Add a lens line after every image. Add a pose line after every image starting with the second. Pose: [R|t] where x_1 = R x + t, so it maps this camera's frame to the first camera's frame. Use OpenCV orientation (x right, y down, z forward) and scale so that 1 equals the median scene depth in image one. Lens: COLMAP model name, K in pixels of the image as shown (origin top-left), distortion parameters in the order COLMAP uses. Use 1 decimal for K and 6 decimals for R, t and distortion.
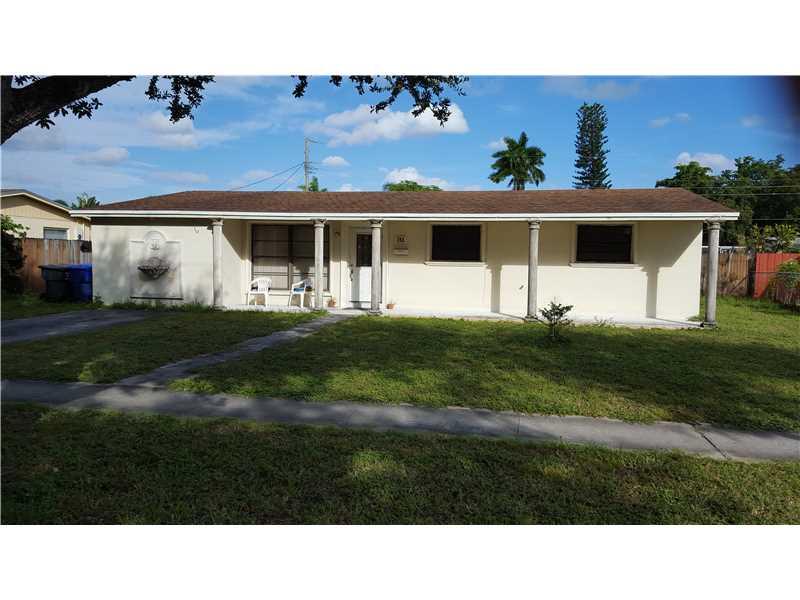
lens RADIAL K [[660.8, 0, 403.0], [0, 660.8, 304.1], [0, 0, 1]] dist [0.044194, -0.042192]
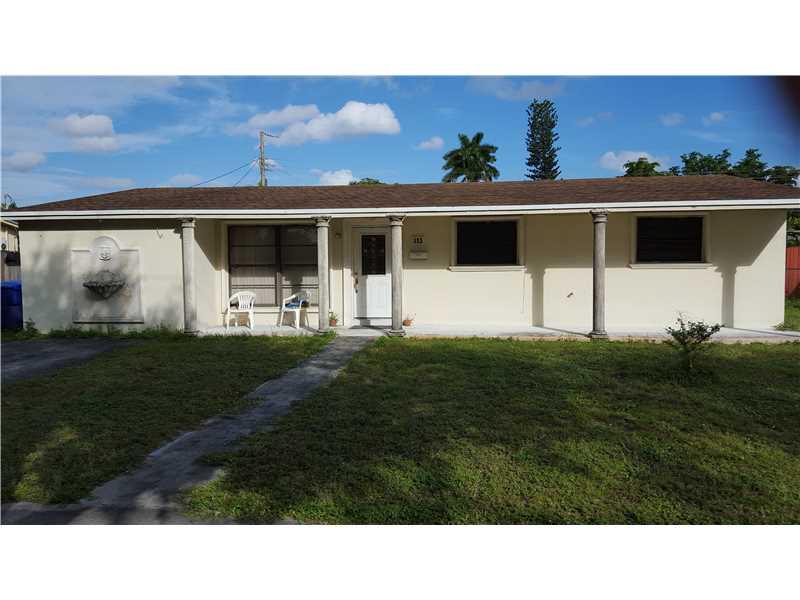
lens RADIAL K [[660.8, 0, 396.8], [0, 660.8, 295.3], [0, 0, 1]] dist [0.044194, -0.042192]
pose [[0.996066, -0.029691, 0.083489, -0.099947], [0.031135, 0.999386, -0.016046, -0.018132], [-0.082961, 0.018583, 0.996380, 0.195843]]
